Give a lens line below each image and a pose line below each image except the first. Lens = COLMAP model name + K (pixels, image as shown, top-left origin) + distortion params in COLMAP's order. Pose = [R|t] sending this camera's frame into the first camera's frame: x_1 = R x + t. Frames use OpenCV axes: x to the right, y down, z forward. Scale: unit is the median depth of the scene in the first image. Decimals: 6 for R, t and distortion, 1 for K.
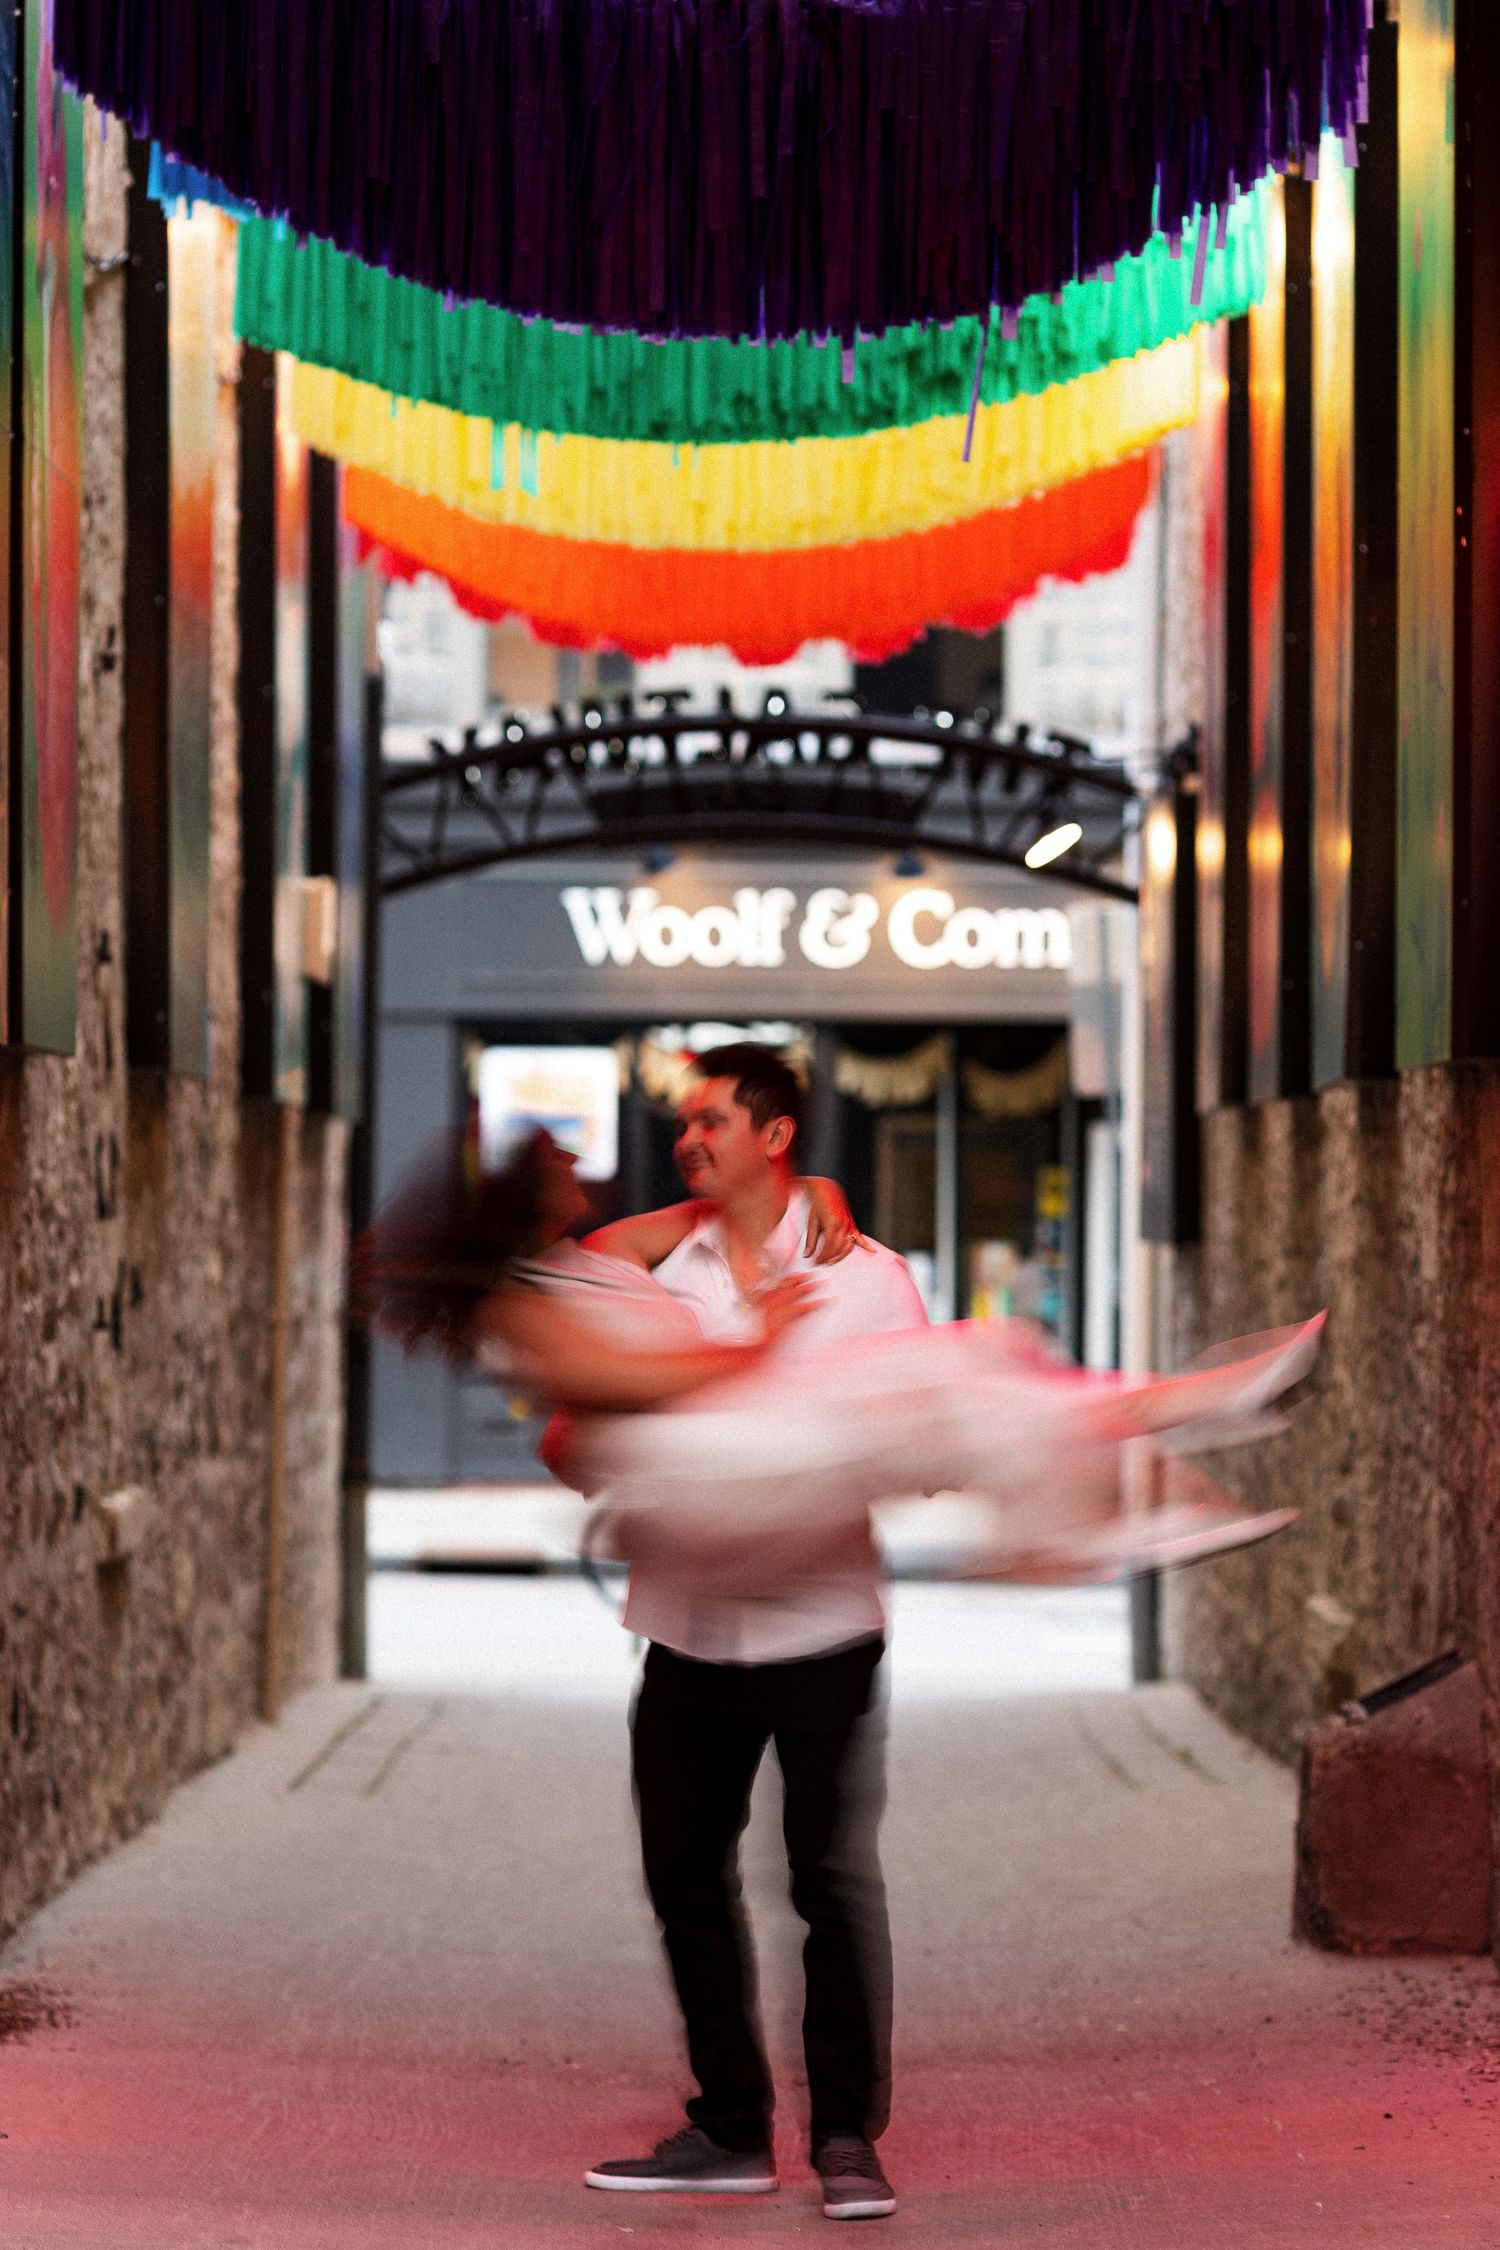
lens RADIAL K [[4768.2, 0, 800.9], [0, 4768.2, 1025.3], [0, 0, 1]] dist [0.029678, 0.006271]
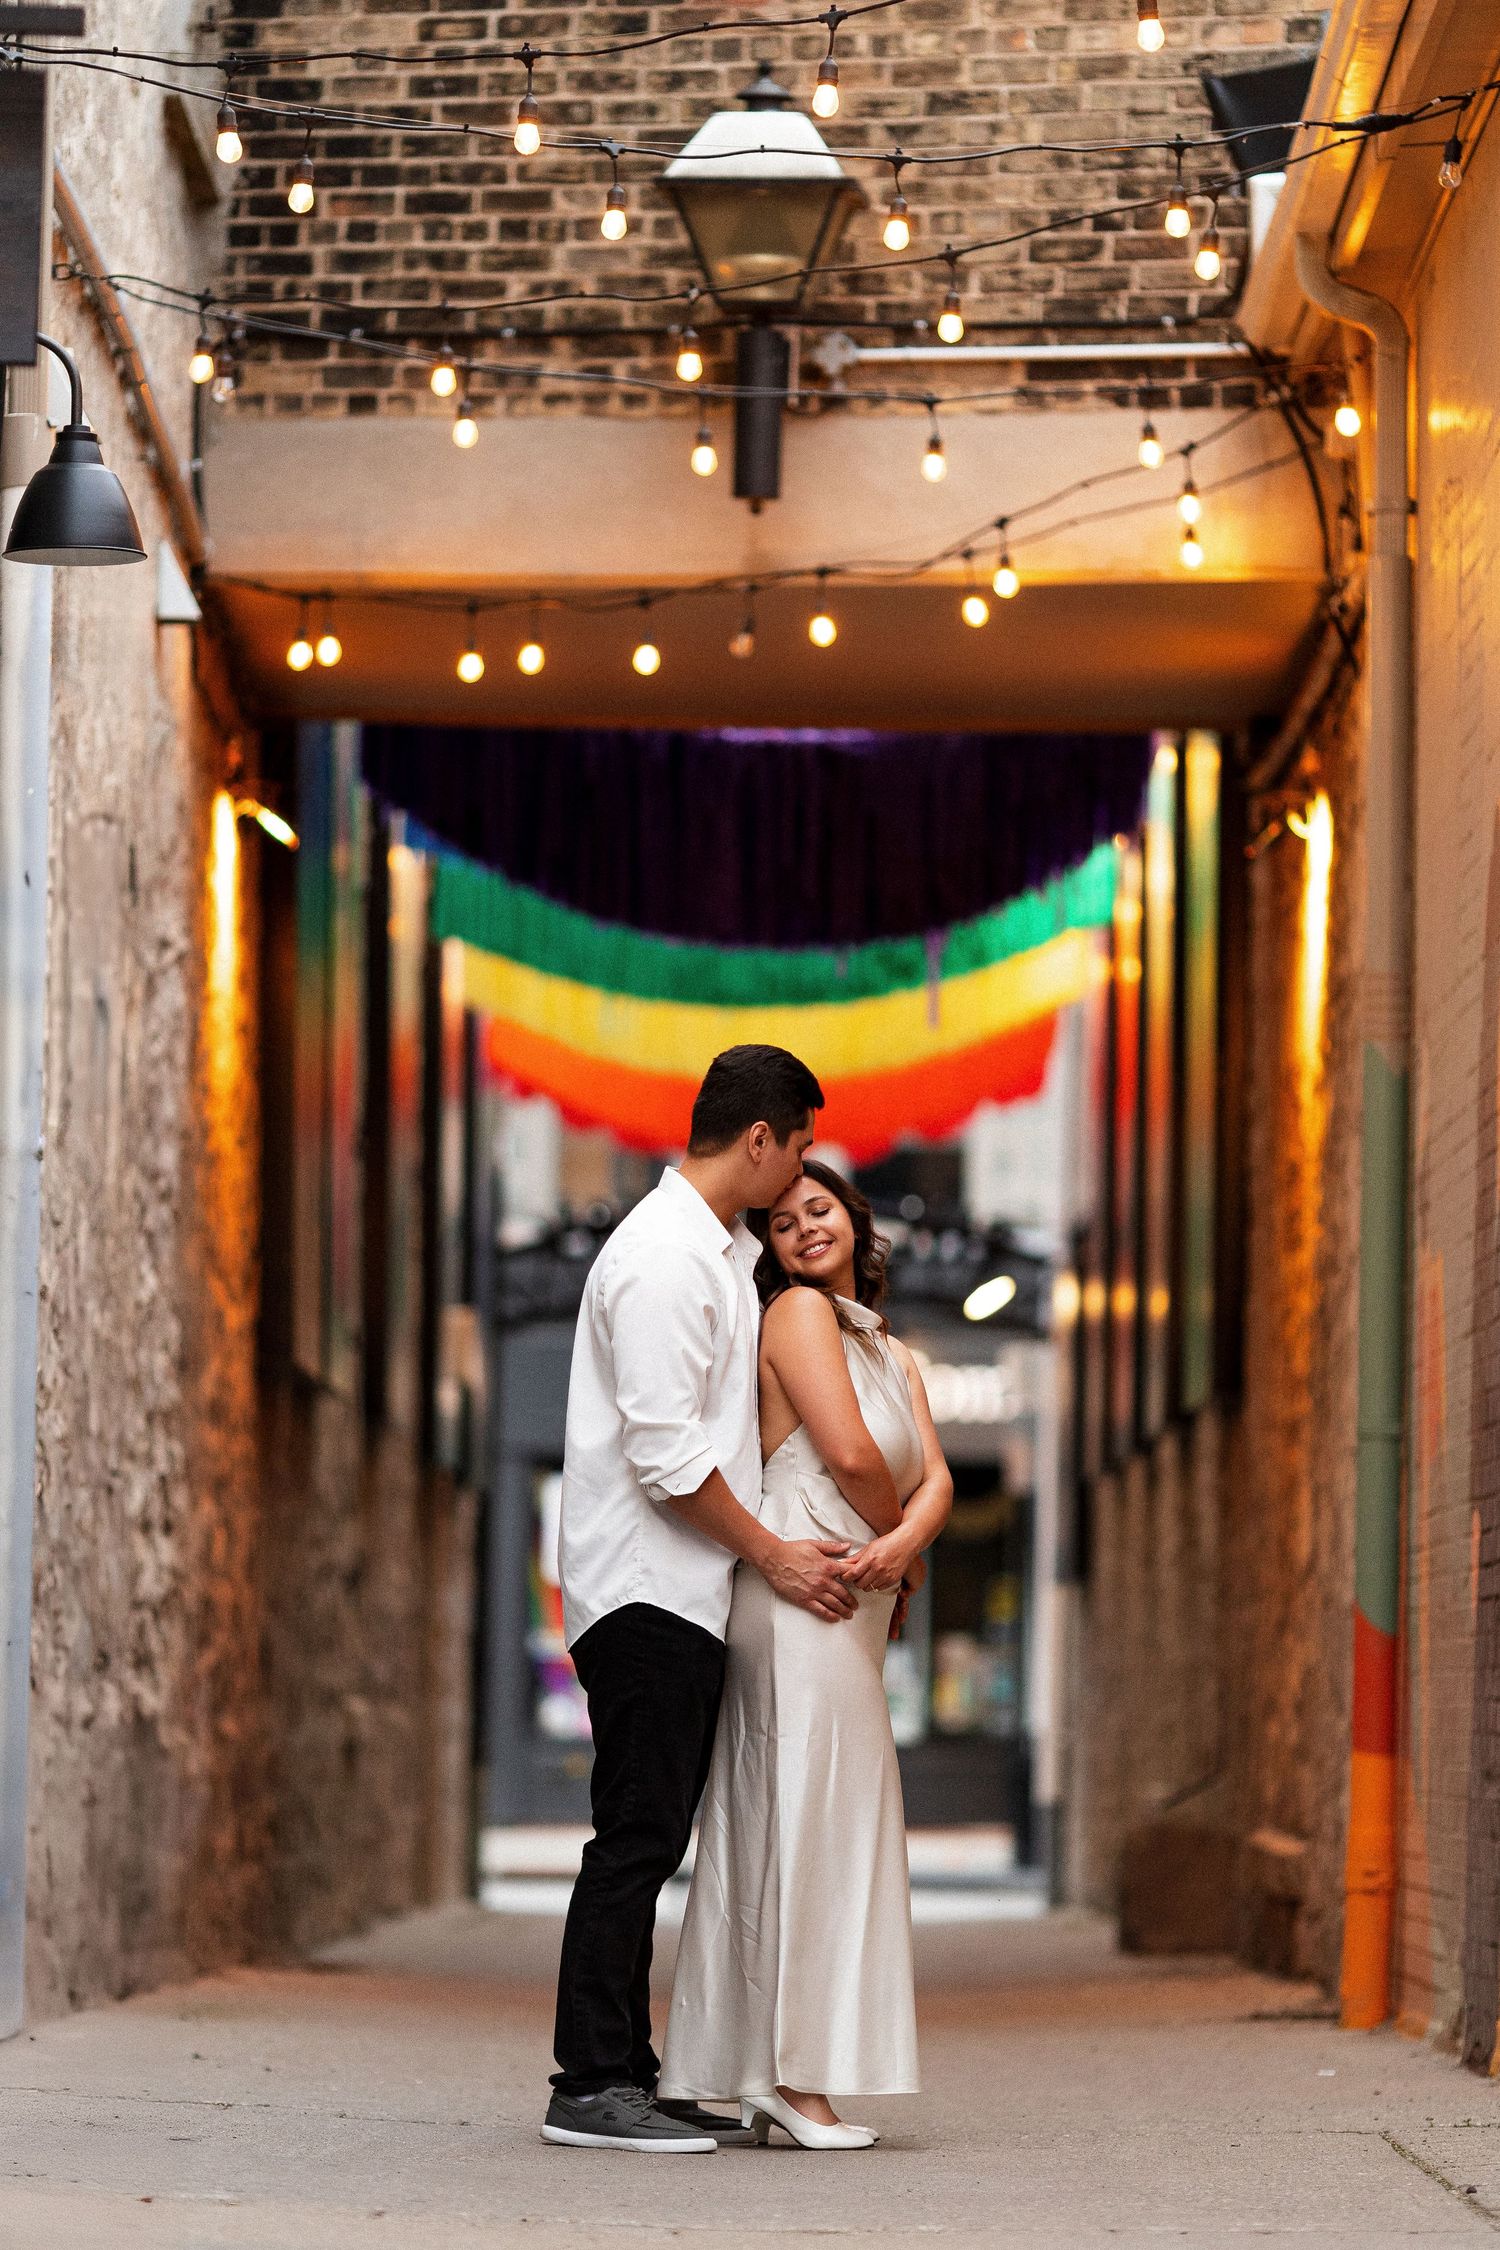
lens RADIAL K [[4768.2, 0, 800.9], [0, 4768.2, 1025.3], [0, 0, 1]] dist [0.029678, 0.006271]
pose [[0.999968, 0.008004, 0.000500, -0.003432], [-0.007897, 0.993655, -0.112191, 0.043110], [-0.001395, 0.112183, 0.993687, -0.417319]]
